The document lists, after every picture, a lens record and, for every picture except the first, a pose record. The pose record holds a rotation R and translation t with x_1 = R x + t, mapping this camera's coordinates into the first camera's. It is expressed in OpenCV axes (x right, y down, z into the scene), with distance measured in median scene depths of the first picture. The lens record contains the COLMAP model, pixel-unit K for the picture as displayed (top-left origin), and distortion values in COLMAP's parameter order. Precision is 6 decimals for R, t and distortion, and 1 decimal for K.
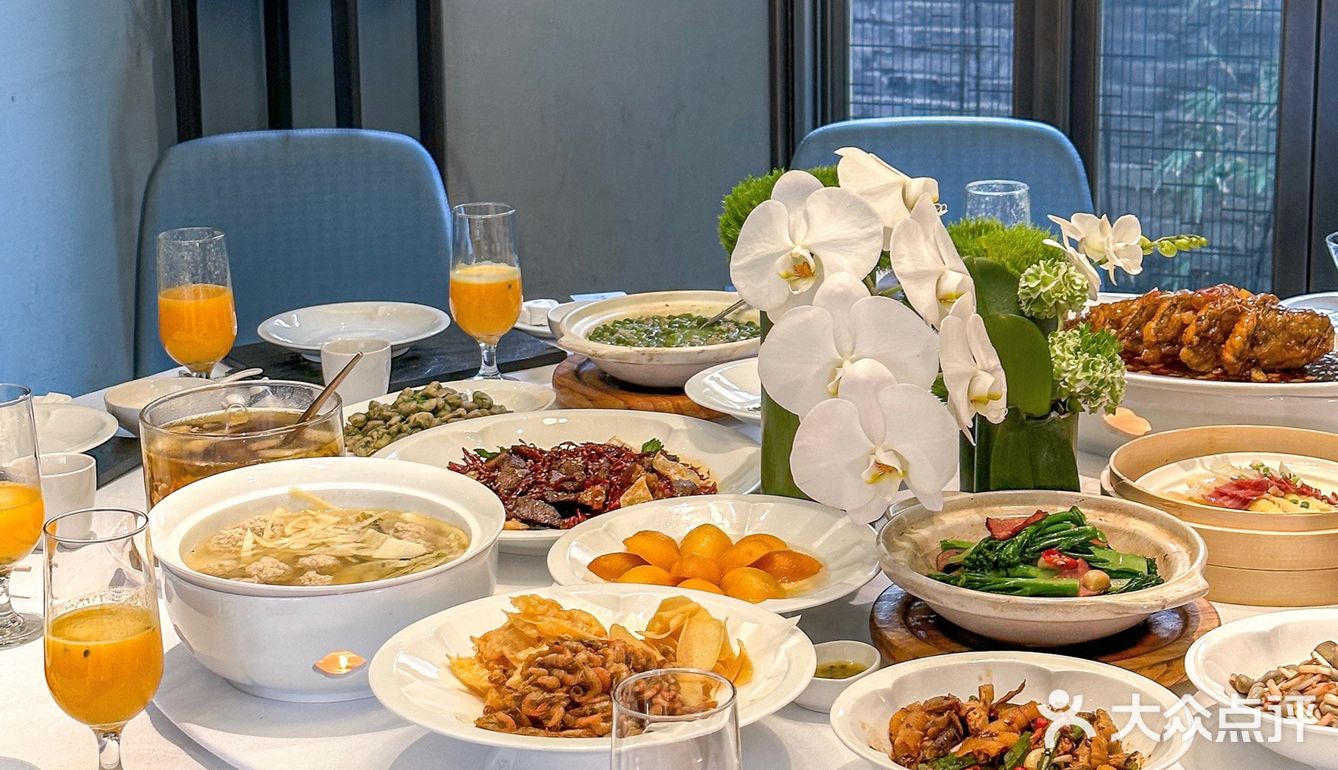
lens RADIAL K [[1566.1, 0, 656.0], [0, 1566.1, 384.2], [0, 0, 1]] dist [0.048109, 0.044202]
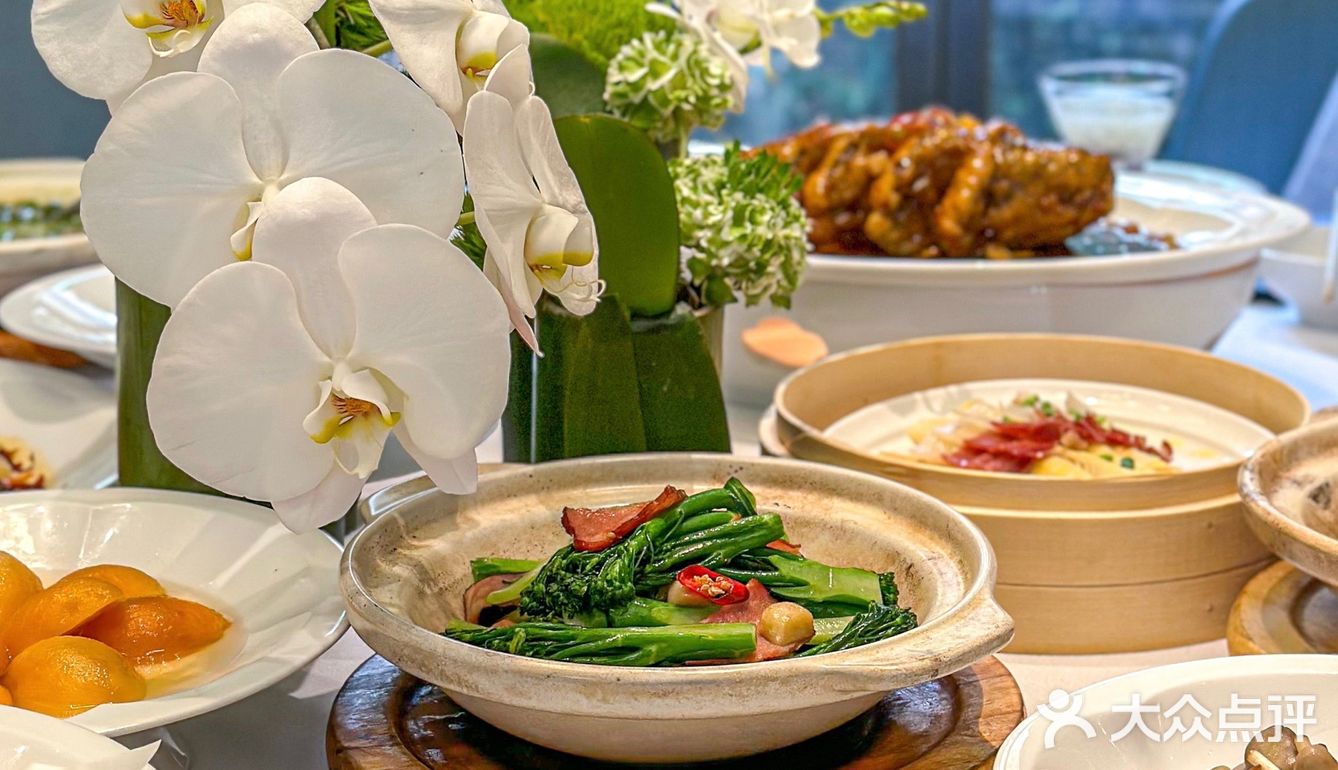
lens RADIAL K [[1566.1, 0, 656.0], [0, 1566.1, 384.2], [0, 0, 1]] dist [0.048109, 0.044202]
pose [[0.952794, -0.007235, 0.303531, 0.087360], [0.015698, 0.999553, -0.025450, 0.058136], [-0.303211, 0.029014, 0.952482, 0.511130]]
